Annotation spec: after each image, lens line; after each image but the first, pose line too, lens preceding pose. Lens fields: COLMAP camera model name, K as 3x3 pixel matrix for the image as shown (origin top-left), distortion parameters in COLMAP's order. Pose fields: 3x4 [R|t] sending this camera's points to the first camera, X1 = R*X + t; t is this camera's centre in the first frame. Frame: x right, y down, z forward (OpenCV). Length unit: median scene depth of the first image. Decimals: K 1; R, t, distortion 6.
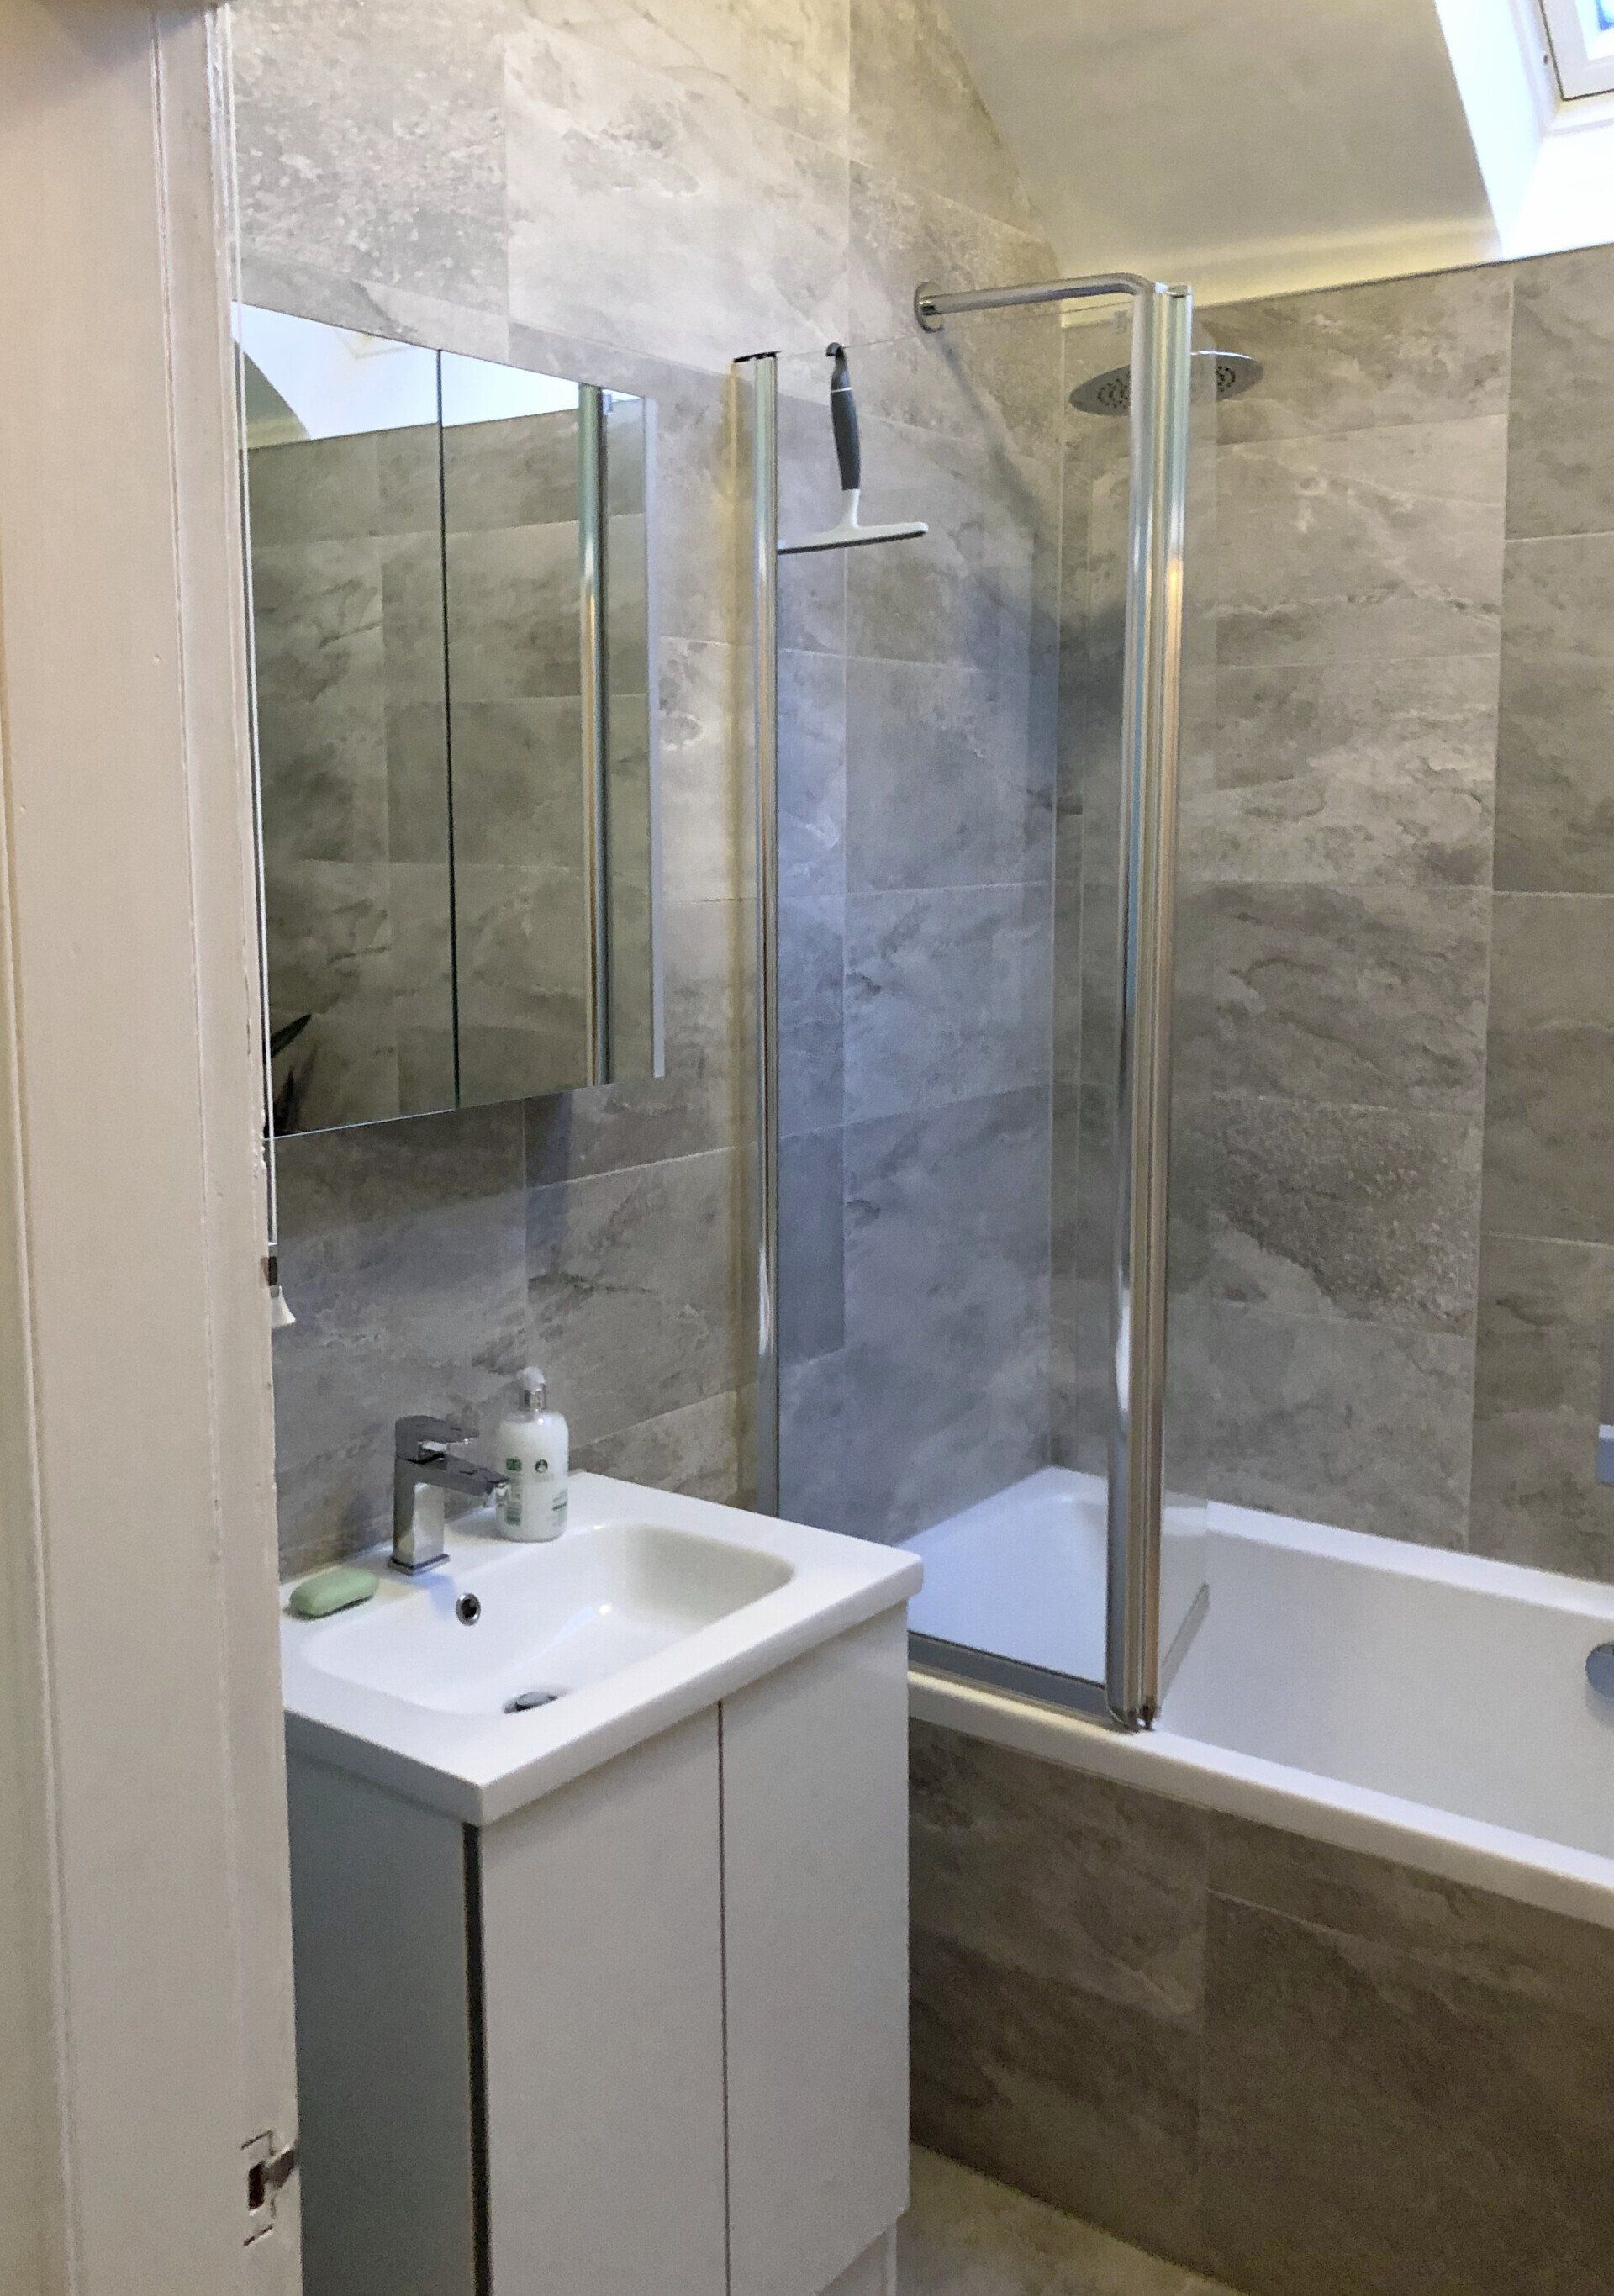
lens RADIAL K [[2027.3, 0, 807.7], [0, 2027.3, 1064.2], [0, 0, 1]] dist [0.081018, -0.316520]
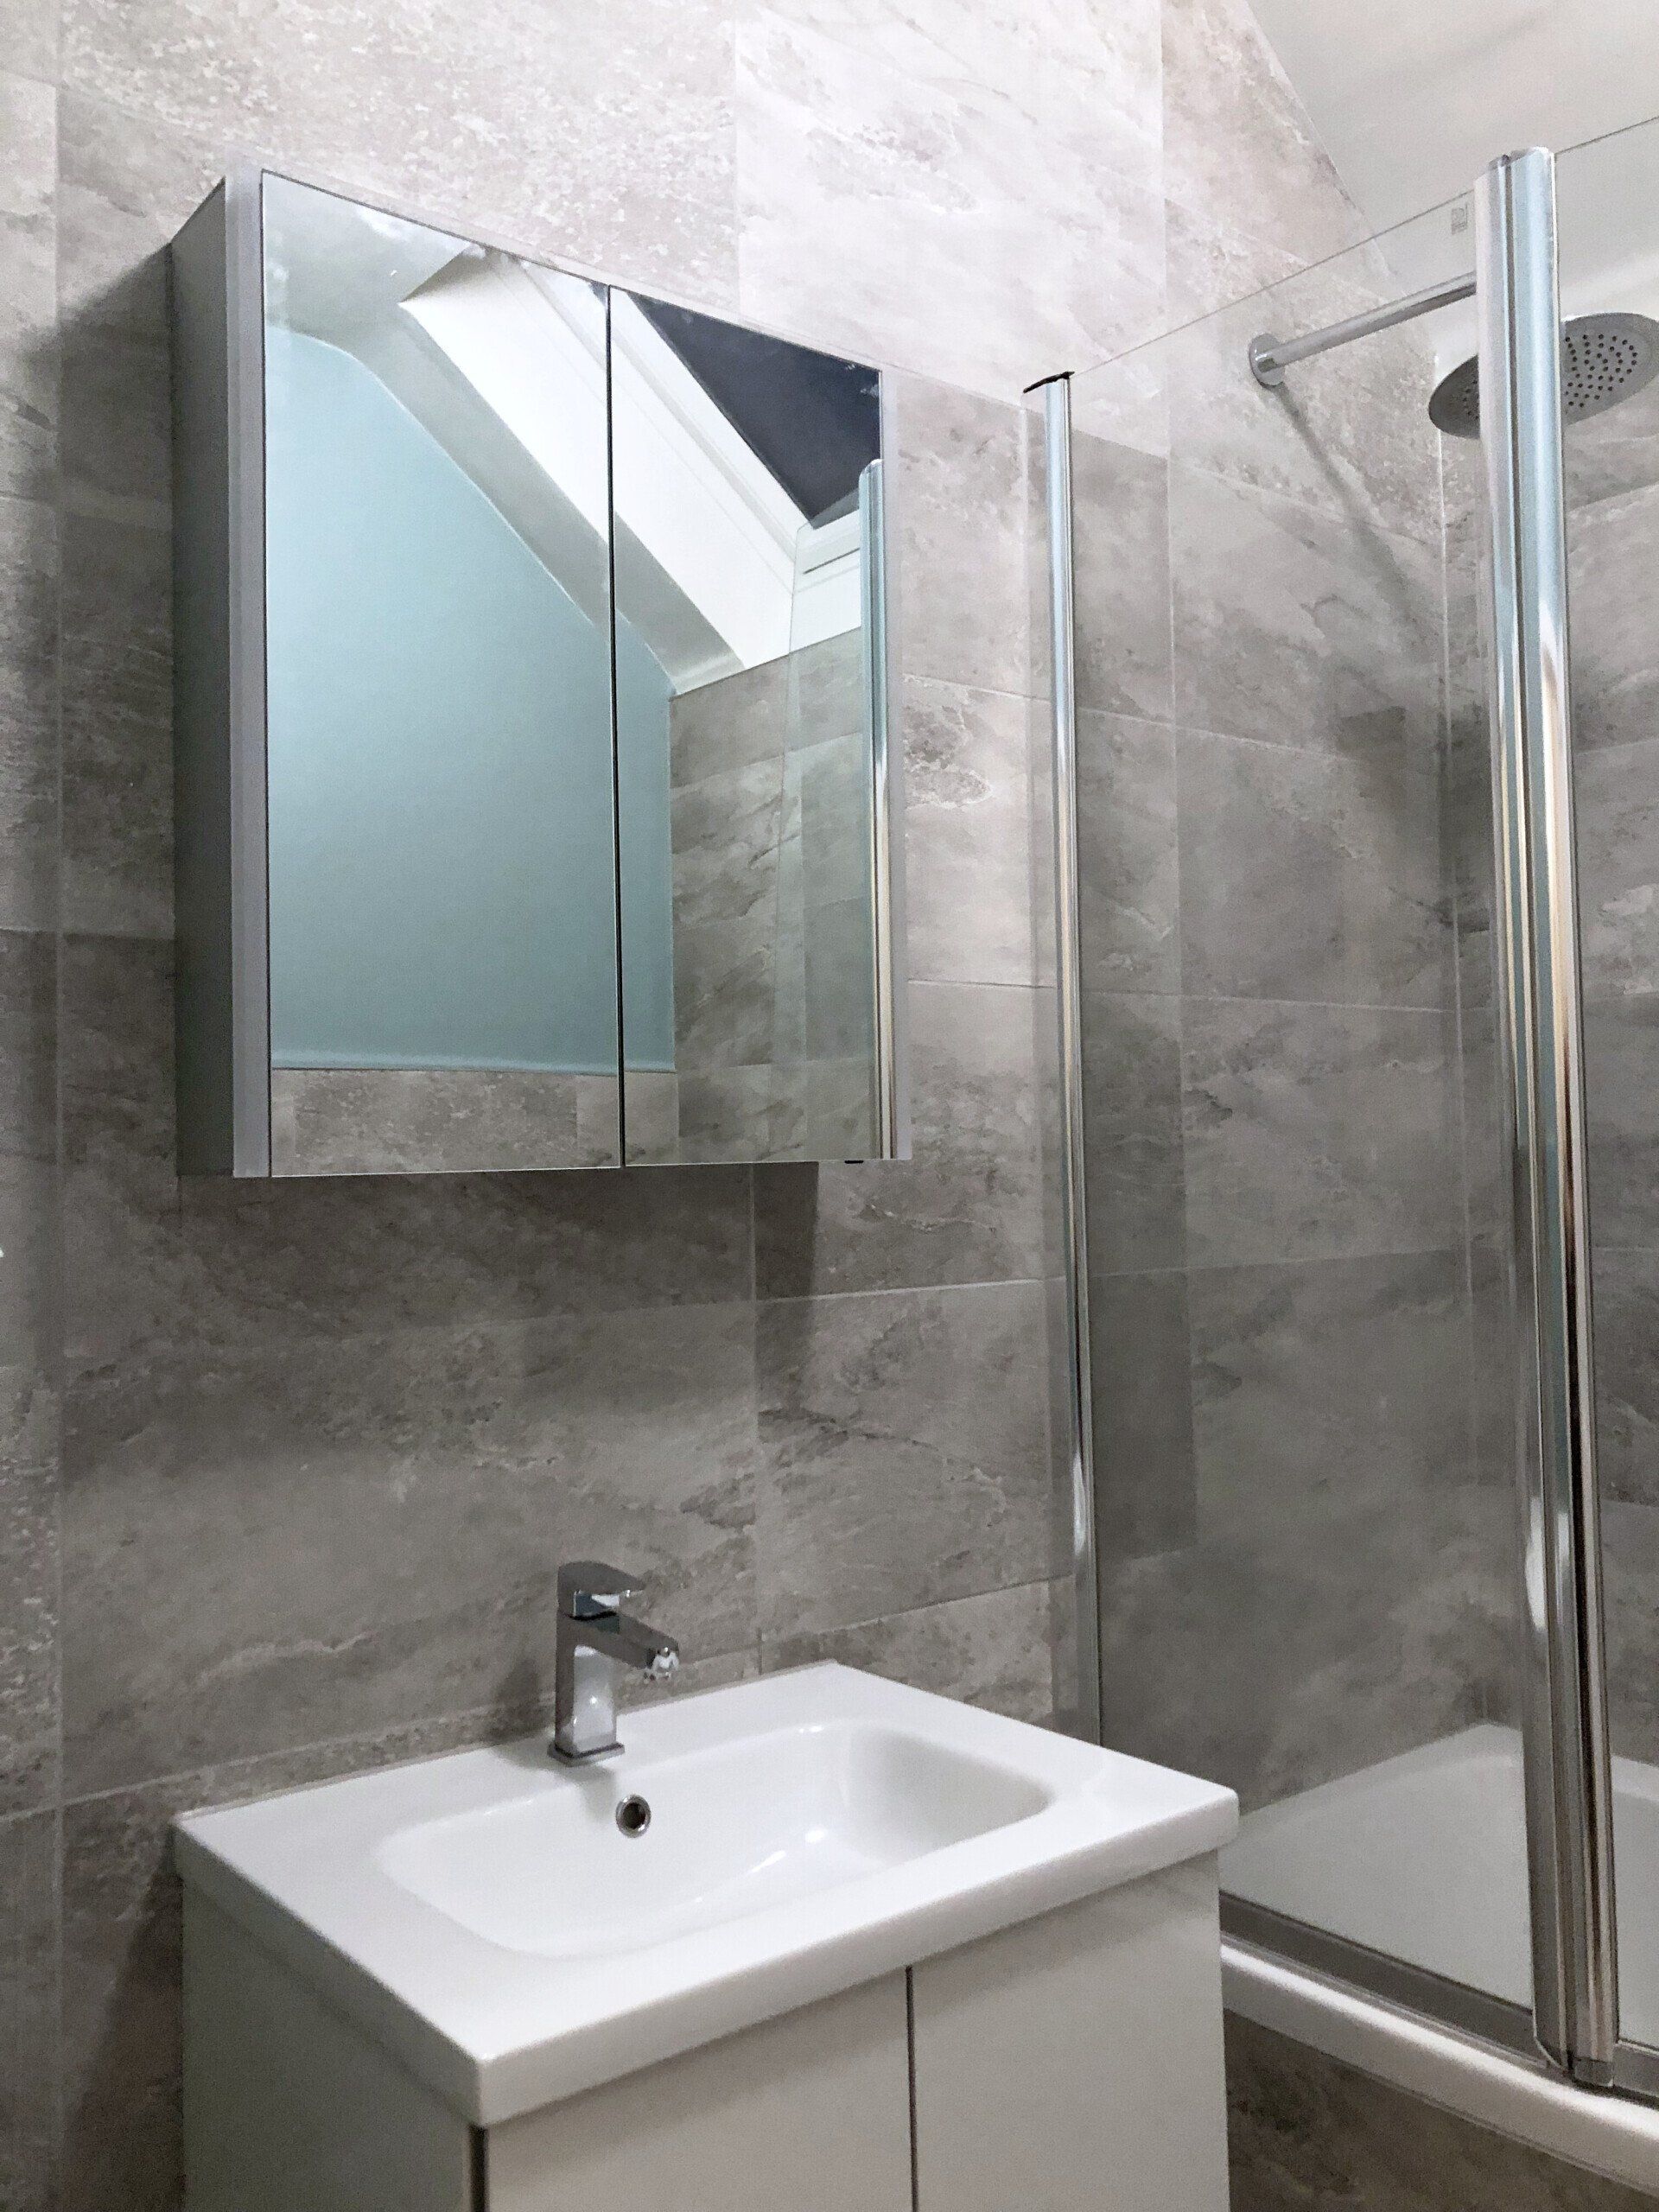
lens RADIAL K [[1817.9, 0, 828.8], [0, 1817.9, 1072.7], [0, 0, 1]] dist [0.003982, -0.008261]
pose [[0.966106, -0.028536, -0.256565, 0.069831], [-0.014053, 0.986584, -0.162647, 0.074475], [0.257765, 0.160740, 0.952743, 0.233087]]
